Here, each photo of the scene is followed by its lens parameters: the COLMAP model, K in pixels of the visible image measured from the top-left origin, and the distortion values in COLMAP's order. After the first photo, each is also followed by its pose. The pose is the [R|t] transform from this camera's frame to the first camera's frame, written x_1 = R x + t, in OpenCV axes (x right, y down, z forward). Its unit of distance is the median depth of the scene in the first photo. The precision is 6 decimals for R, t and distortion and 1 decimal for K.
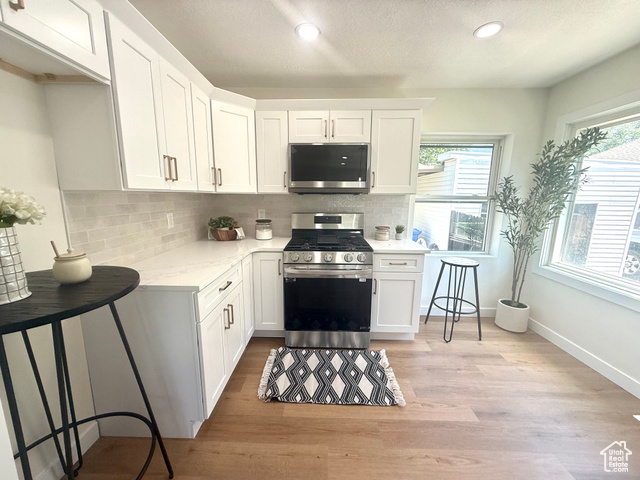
lens RADIAL K [[256.0, 0, 317.9], [0, 256.0, 238.5], [0, 0, 1]] dist [0.000806, 0.000168]
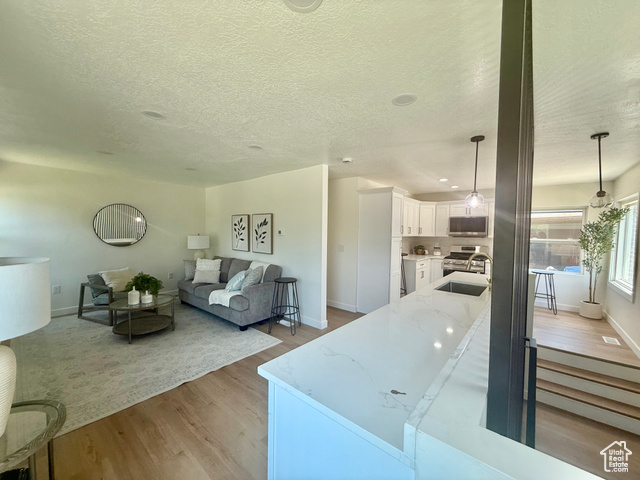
lens RADIAL K [[256.0, 0, 318.4], [0, 256.0, 238.8], [0, 0, 1]] dist [0.000806, 0.000168]
pose [[0.780756, 0.019385, -0.624535, 0.451282], [-0.110361, 0.988083, -0.107298, 0.247052], [0.615012, 0.152698, 0.773591, -1.686299]]
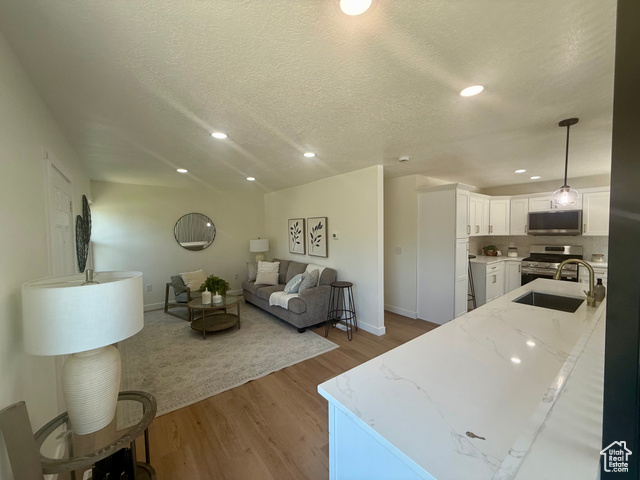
lens RADIAL K [[256.0, 0, 318.0], [0, 256.0, 238.9], [0, 0, 1]] dist [0.000806, 0.000168]
pose [[0.633159, 0.011453, -0.773937, 0.436720], [-0.111782, 0.990761, -0.076788, 0.212292], [0.765907, 0.135132, 0.628590, -1.686401]]
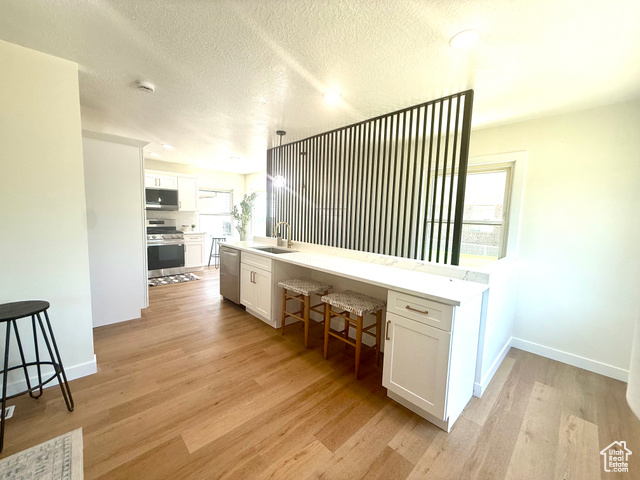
lens RADIAL K [[256.0, 0, 320.4], [0, 256.0, 241.7], [0, 0, 1]] dist [0.000806, 0.000168]
pose [[0.702027, -0.059564, 0.709655, -0.577411], [0.093695, 0.995559, -0.009127, 0.256331], [-0.705959, 0.072899, 0.704491, -1.575308]]
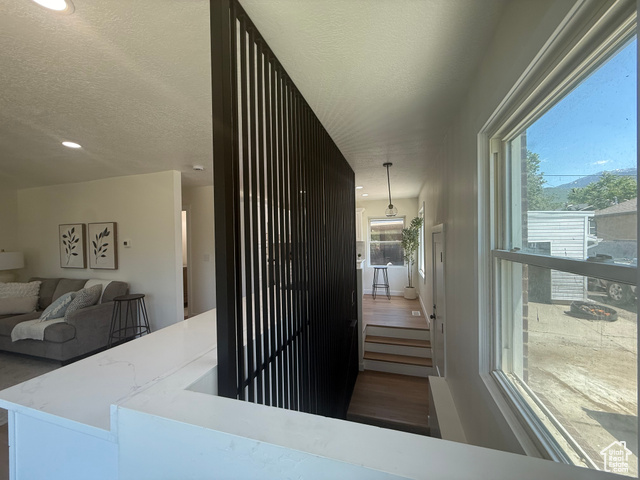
lens RADIAL K [[256.0, 0, 319.0], [0, 256.0, 239.7], [0, 0, 1]] dist [0.000806, 0.000168]
pose [[0.962072, -0.027537, -0.271401, 0.691769], [-0.017858, 0.986401, -0.163384, 0.252350], [0.272210, 0.162034, 0.948497, -1.643319]]
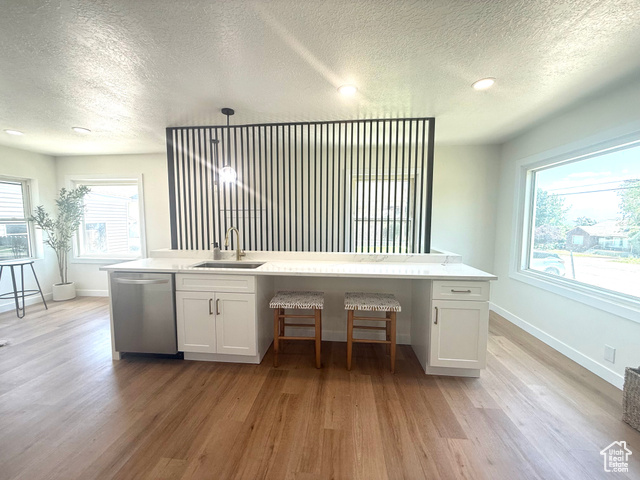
lens RADIAL K [[256.0, 0, 320.9], [0, 256.0, 240.2], [0, 0, 1]] dist [0.000806, 0.000168]
pose [[0.072741, -0.092258, 0.993075, -0.784090], [0.167747, 0.982659, 0.079003, 0.142092], [-0.983143, 0.160838, 0.086956, -0.879582]]
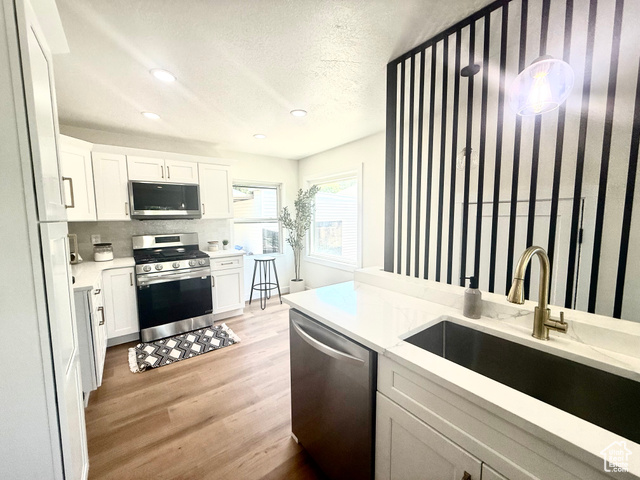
lens RADIAL K [[256.0, 0, 319.4], [0, 256.0, 240.2], [0, 0, 1]] dist [0.000806, 0.000168]
pose [[0.778884, -0.075106, 0.622654, -0.186325], [0.122774, 0.991854, -0.033940, 0.073716], [-0.615033, 0.102881, 0.781761, -0.513659]]
